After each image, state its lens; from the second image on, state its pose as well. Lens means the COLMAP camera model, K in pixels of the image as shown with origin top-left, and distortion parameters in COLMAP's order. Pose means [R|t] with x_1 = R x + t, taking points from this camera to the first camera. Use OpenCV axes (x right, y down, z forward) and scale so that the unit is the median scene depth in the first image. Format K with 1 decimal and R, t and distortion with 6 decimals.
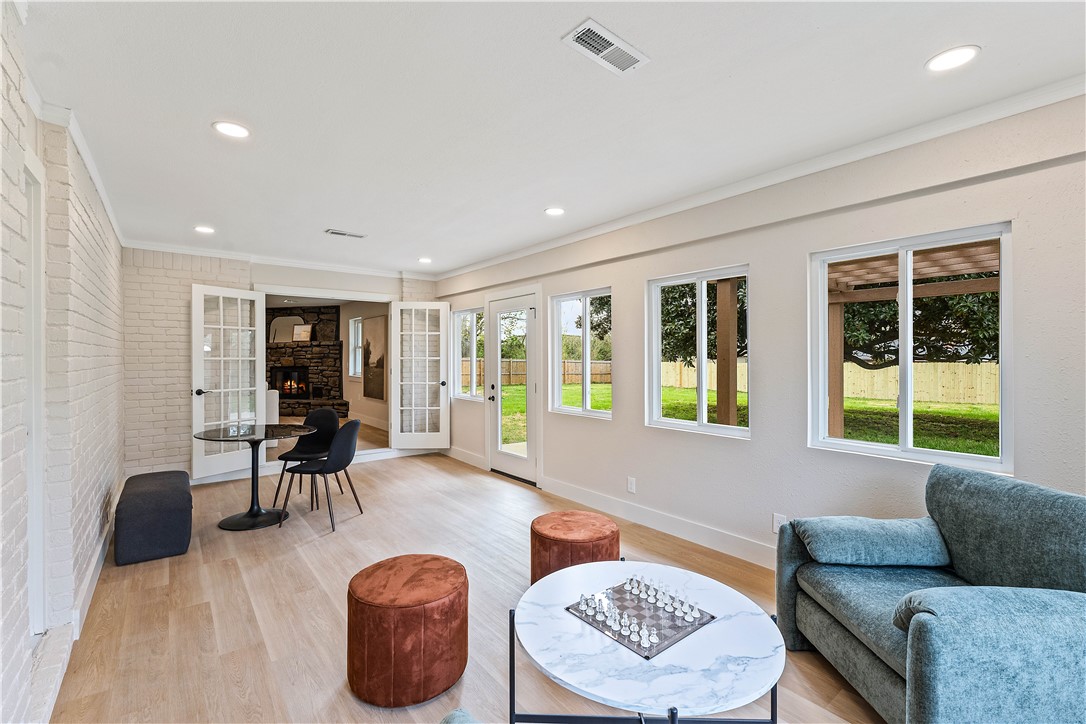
lens RADIAL K [[466.2, 0, 544.1], [0, 466.2, 358.8], [0, 0, 1]] dist [-0.003342, -0.001289]
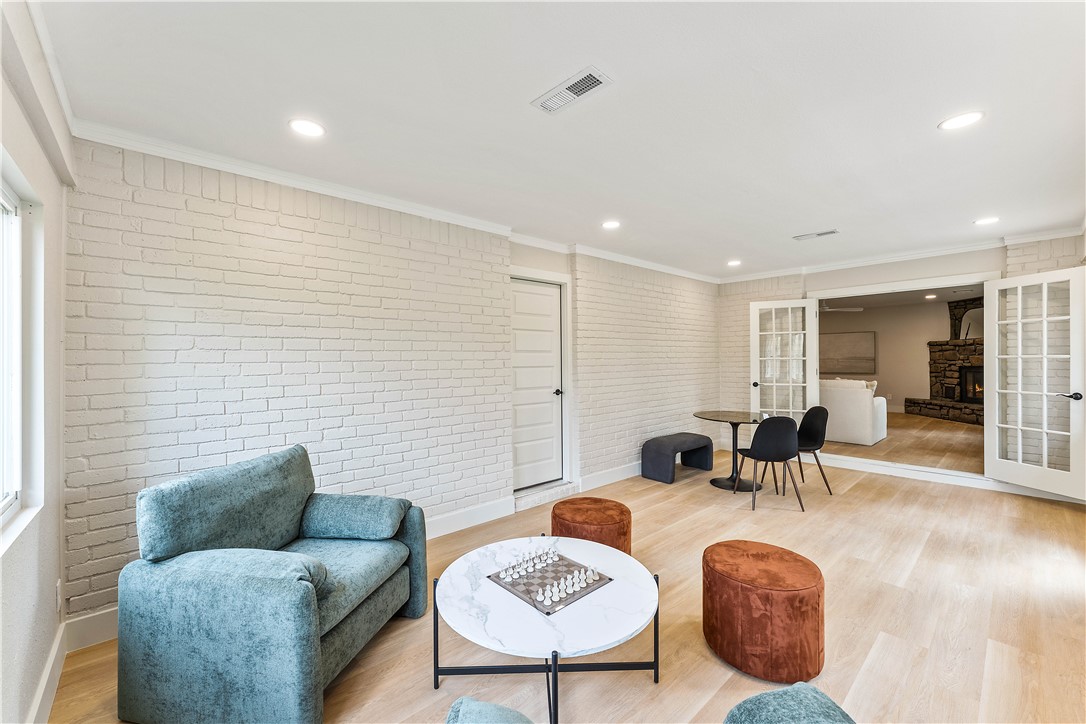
lens RADIAL K [[435.0, 0, 534.9], [0, 435.0, 360.6], [0, 0, 1]] dist [0.000375, 0.000107]
pose [[0.060976, 0.000493, -0.998139, 0.326928], [0.007098, 0.999974, 0.000927, -0.000727], [0.998114, -0.007142, 0.060971, 0.227429]]
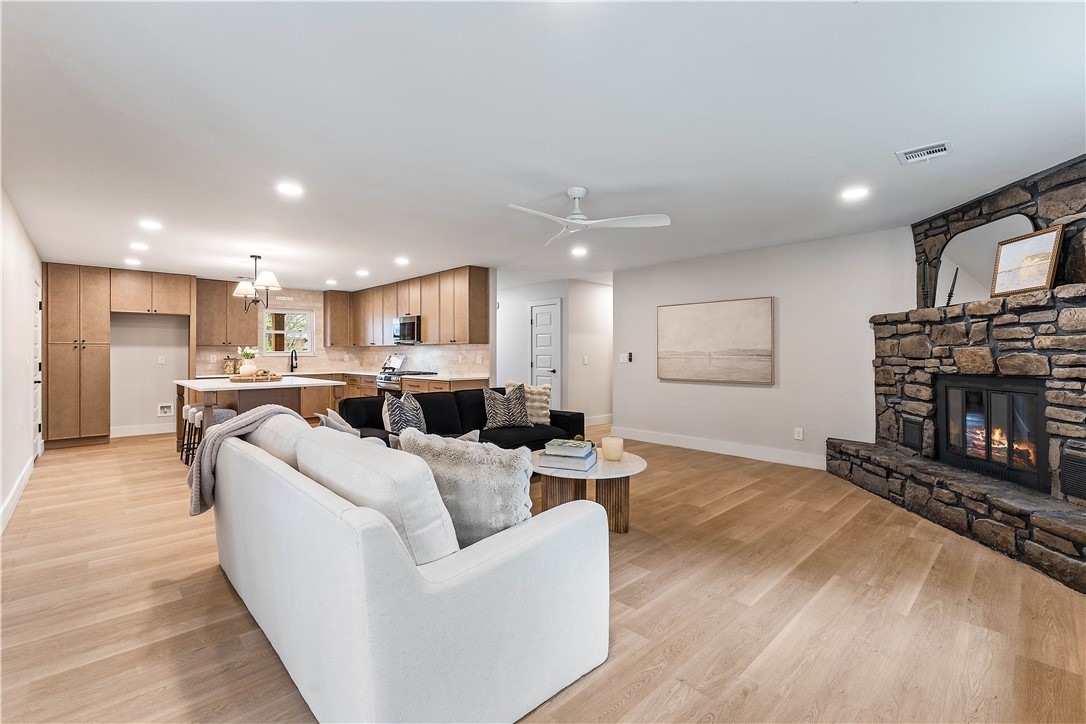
lens RADIAL K [[466.2, 0, 537.0], [0, 466.2, 351.9], [0, 0, 1]] dist [-0.003342, -0.001289]
pose [[0.081121, -0.000944, -0.996704, -0.411101], [0.001913, 0.999998, -0.000791, 0.000307], [0.996702, -0.001842, 0.081123, 1.097741]]
